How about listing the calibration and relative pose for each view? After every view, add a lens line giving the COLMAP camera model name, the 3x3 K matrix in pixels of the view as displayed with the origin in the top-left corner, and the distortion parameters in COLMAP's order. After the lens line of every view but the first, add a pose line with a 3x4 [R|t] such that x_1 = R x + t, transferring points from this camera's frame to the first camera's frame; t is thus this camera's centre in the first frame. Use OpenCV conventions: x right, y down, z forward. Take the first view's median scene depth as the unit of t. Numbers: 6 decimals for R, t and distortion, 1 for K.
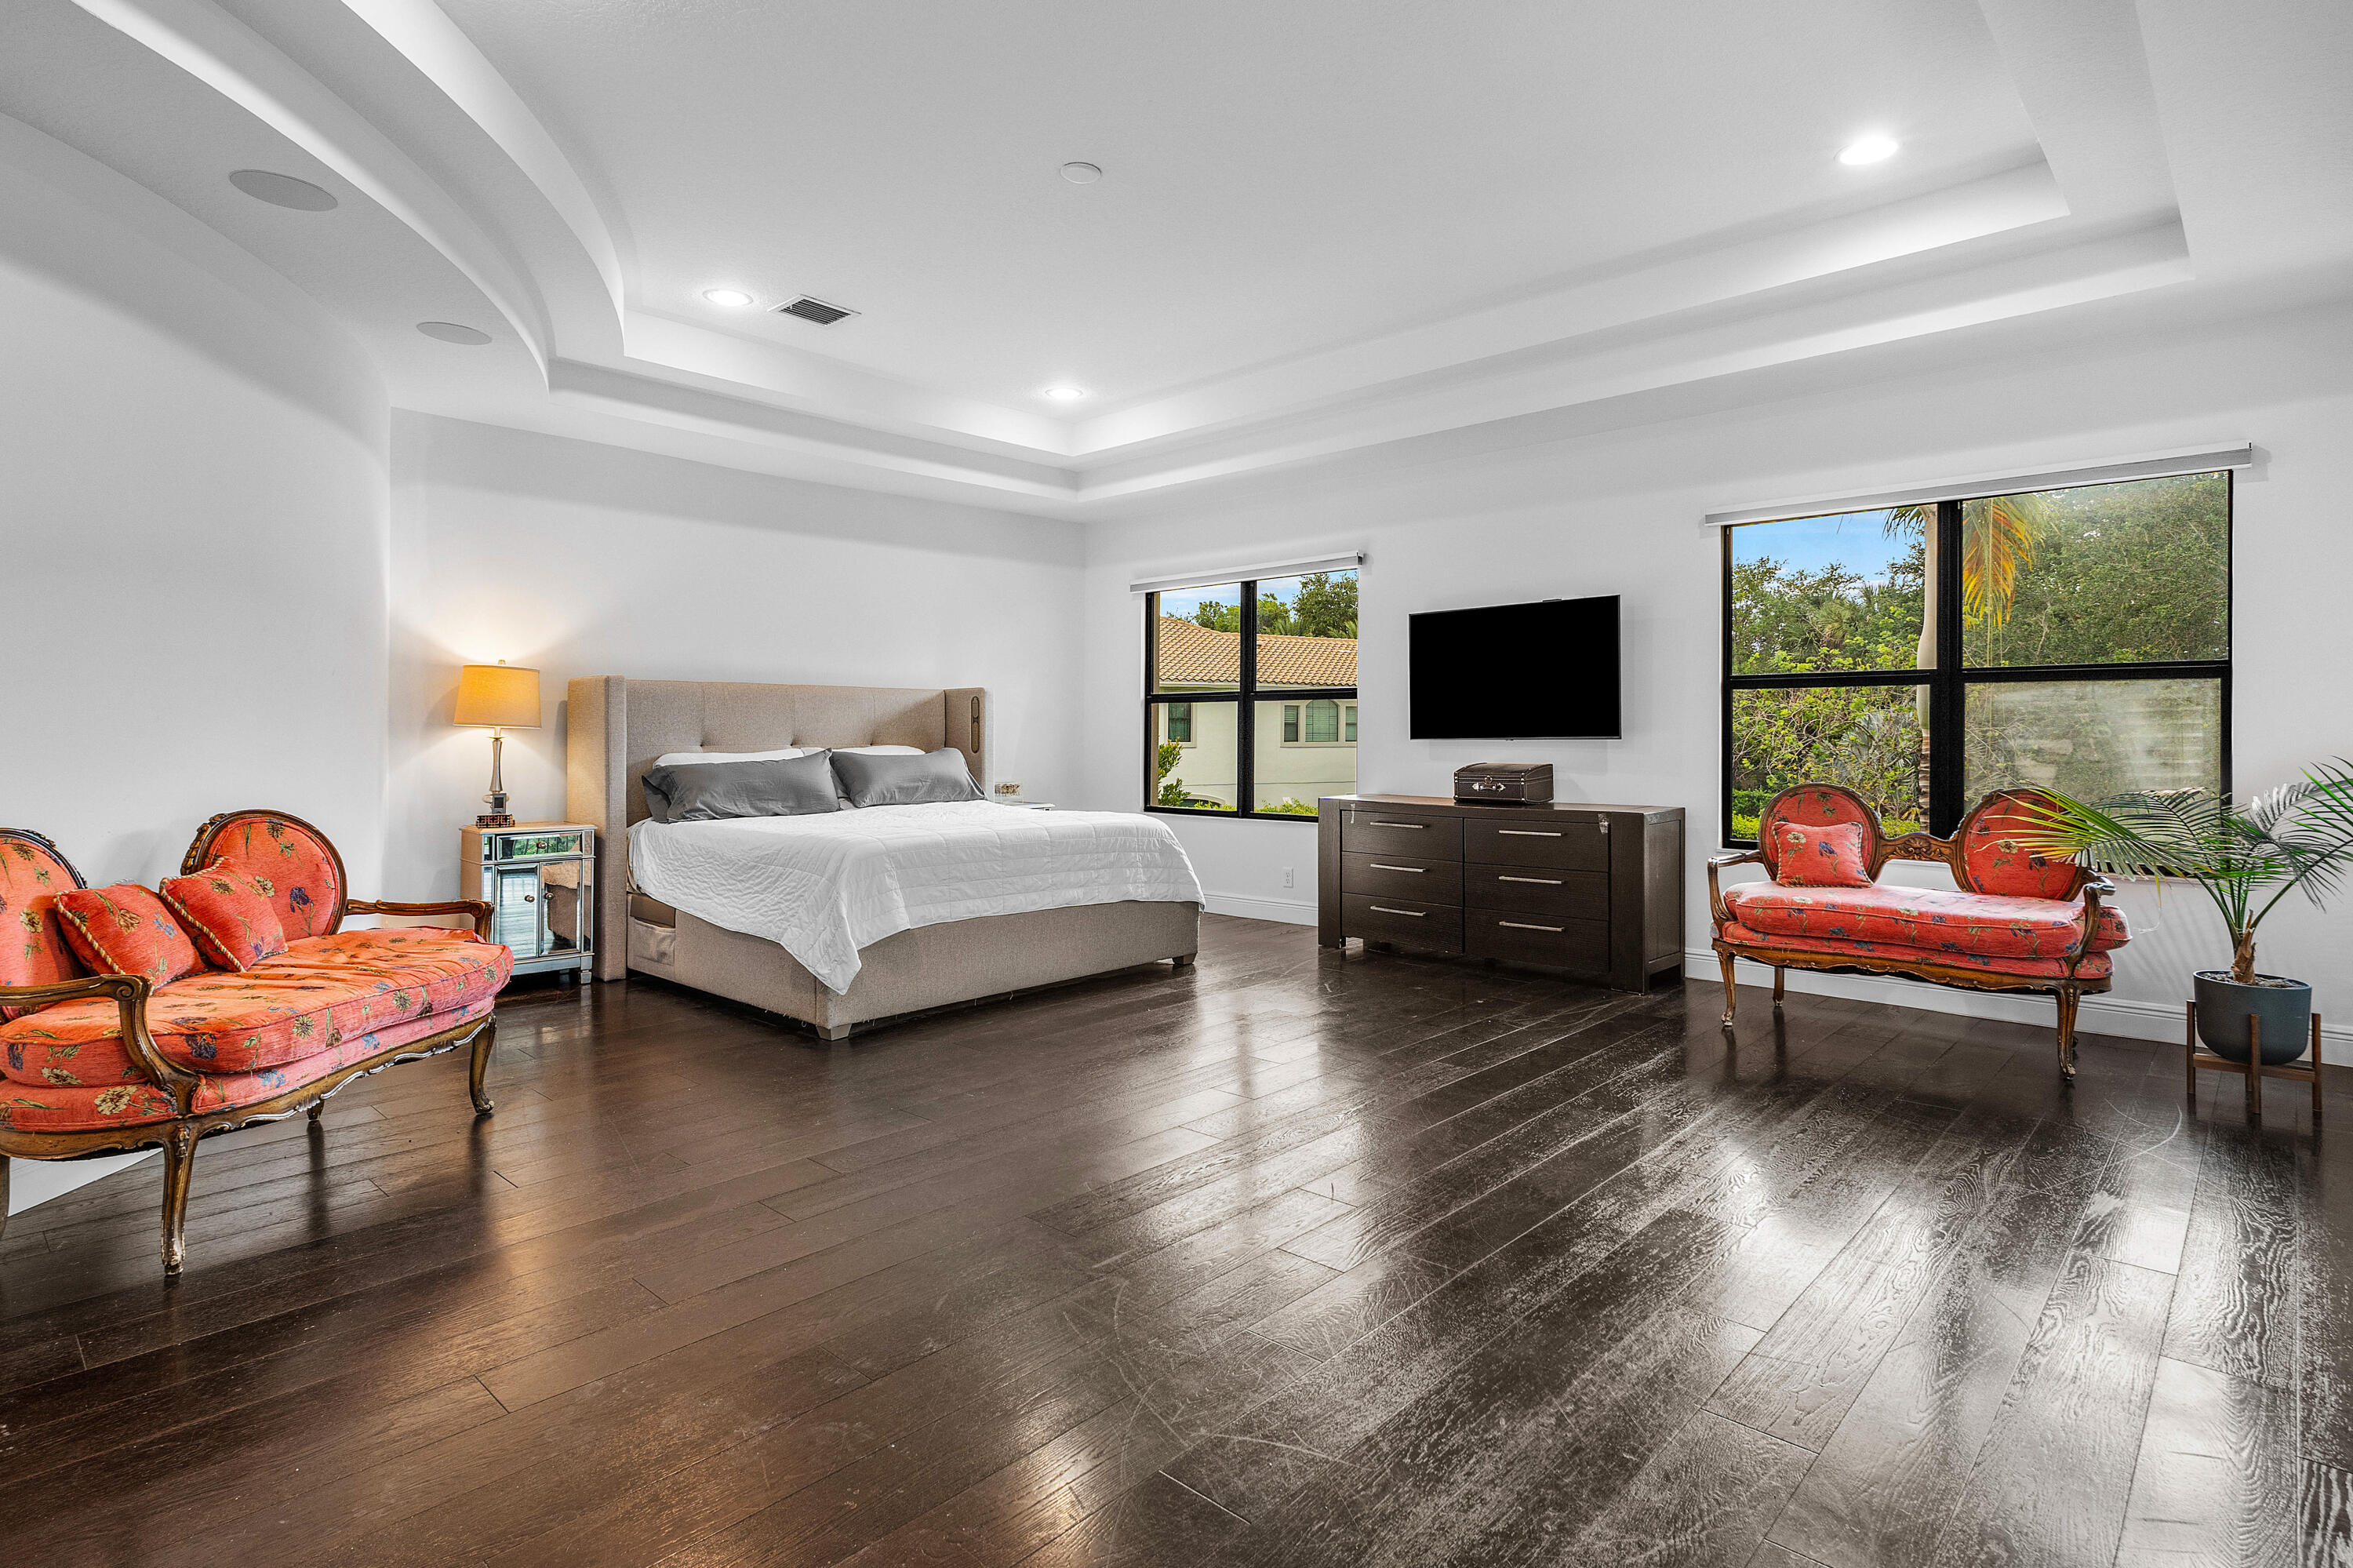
lens RADIAL K [[1195.9, 0, 1183.0], [0, 1195.9, 736.6], [0, 0, 1]] dist [-0.000956, -0.000099]
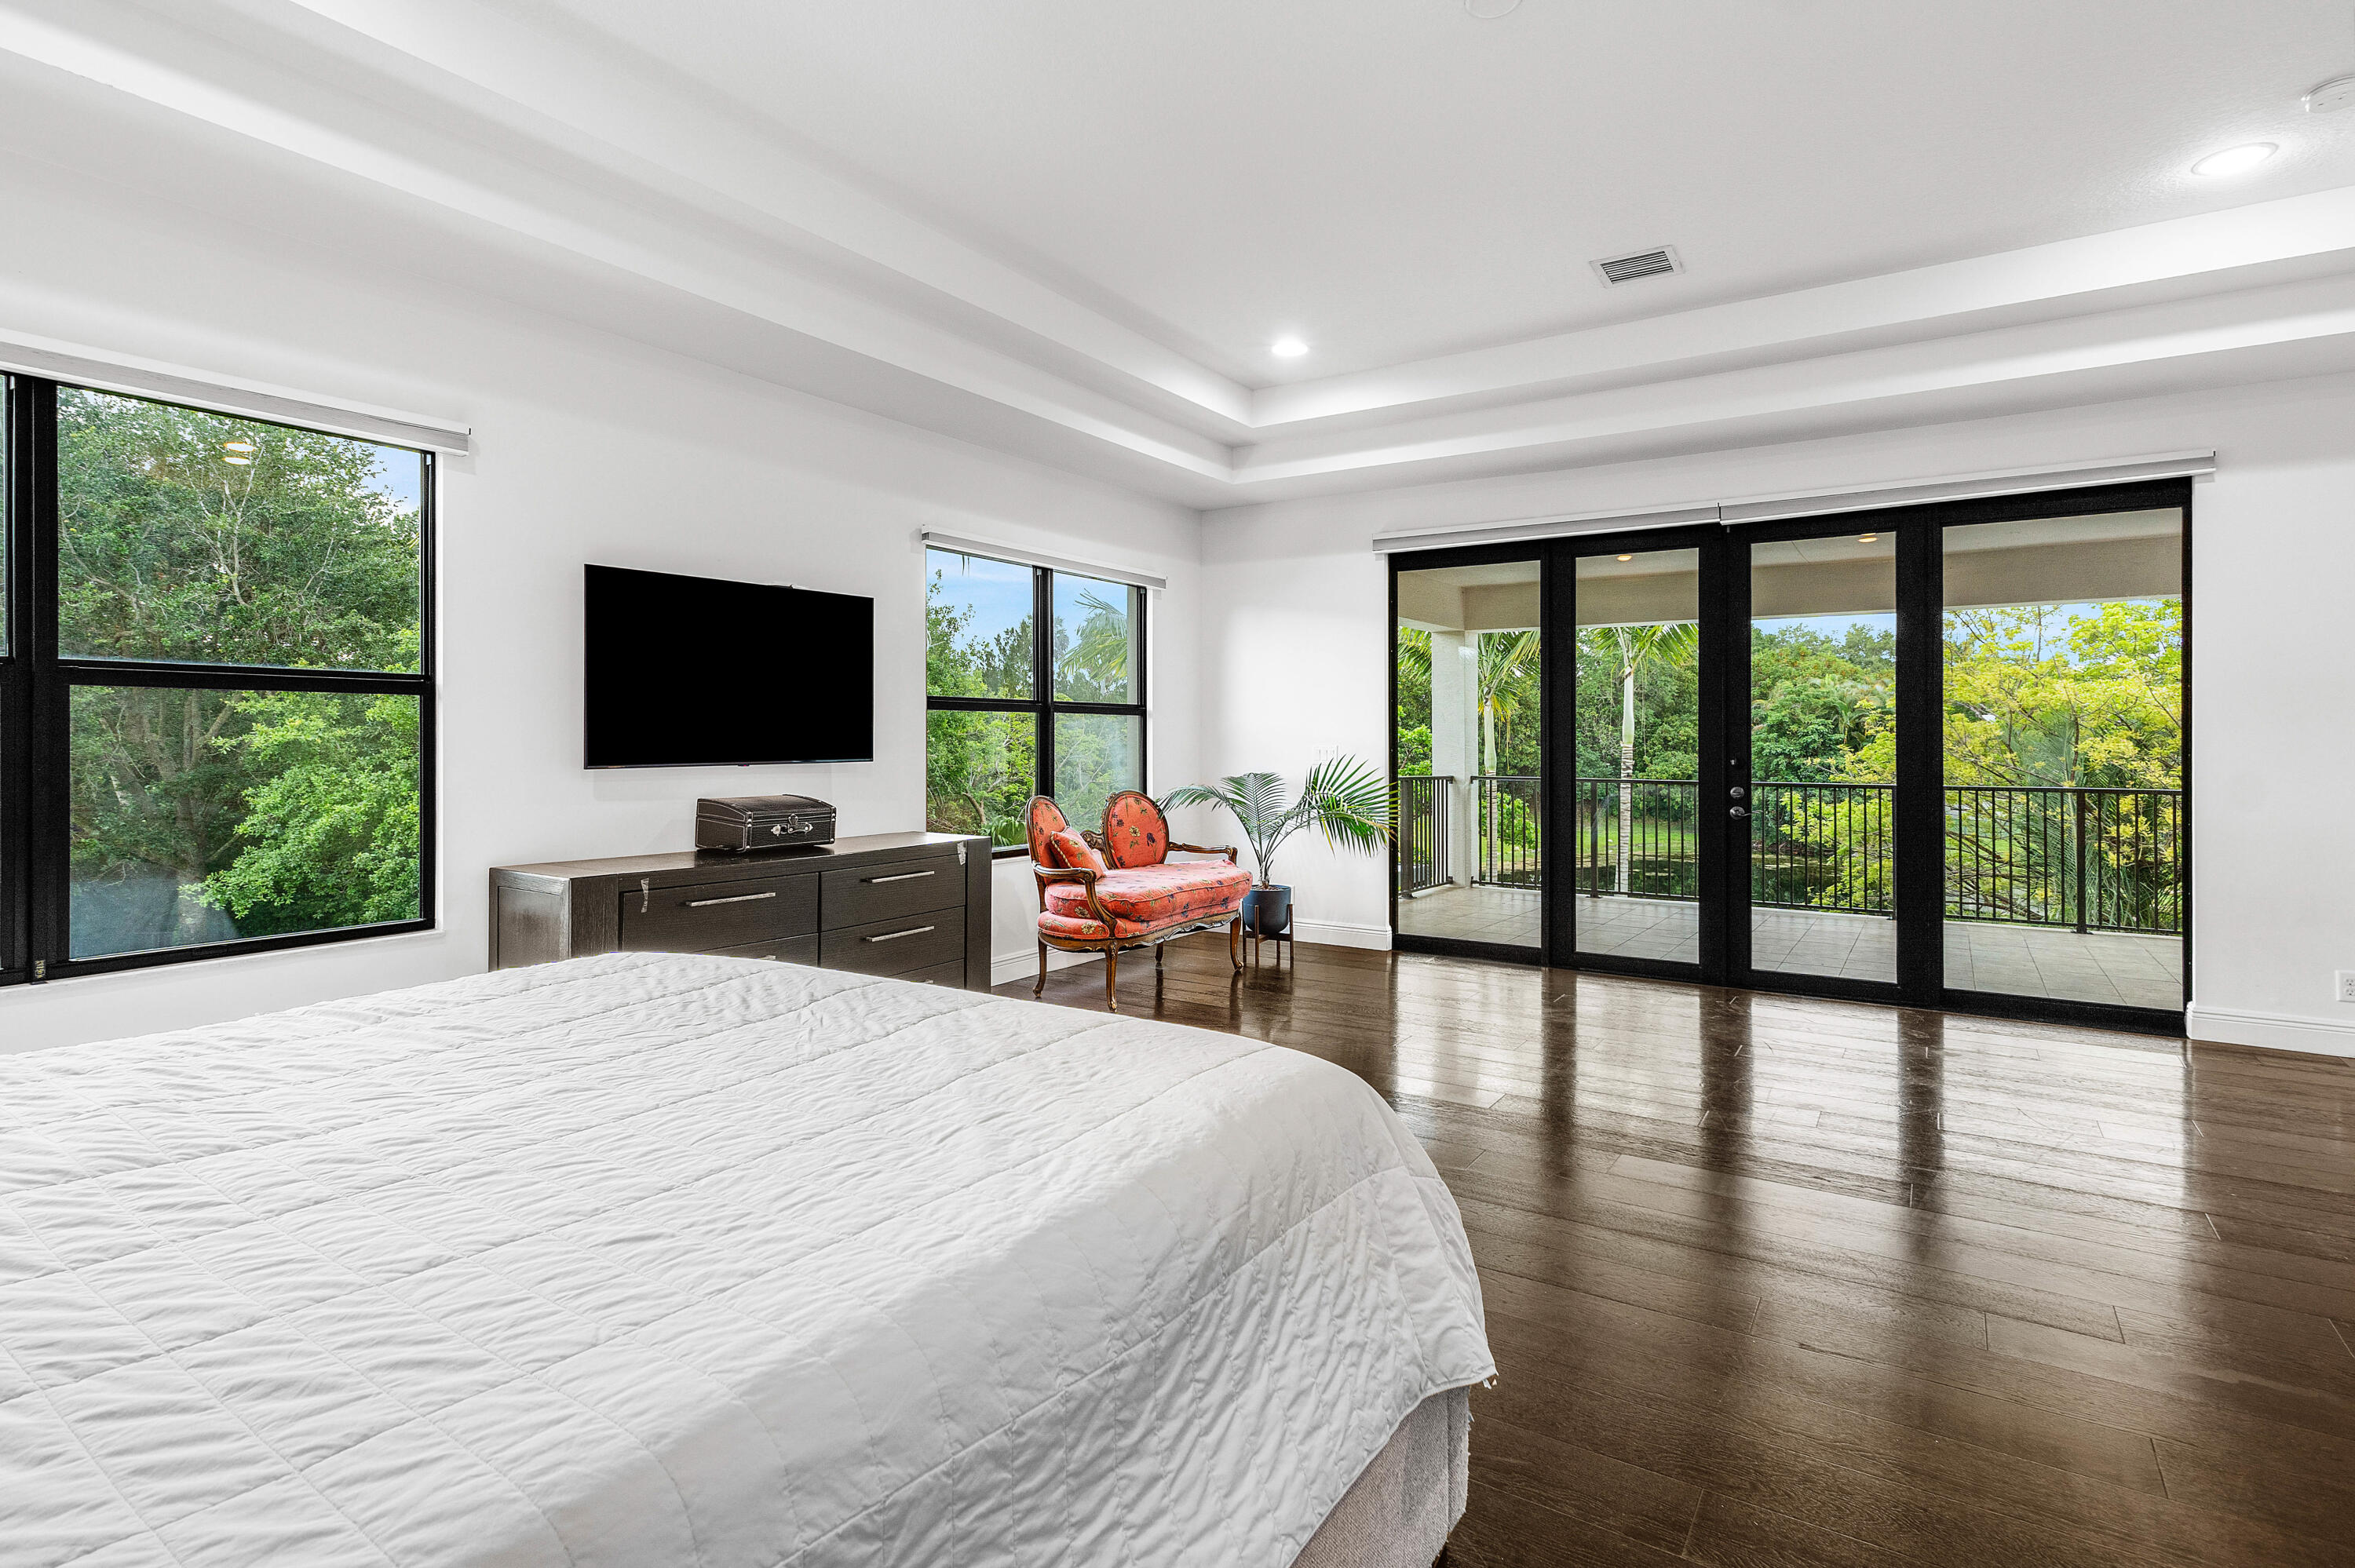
lens RADIAL K [[1196.7, 0, 1184.0], [0, 1196.7, 736.6], [0, 0, 1]] dist [-0.000956, -0.000099]
pose [[-0.185416, -0.001474, 0.982659, -0.613156], [-0.001307, 0.999998, 0.001253, -0.019548], [-0.982659, -0.001052, -0.185418, 1.049140]]
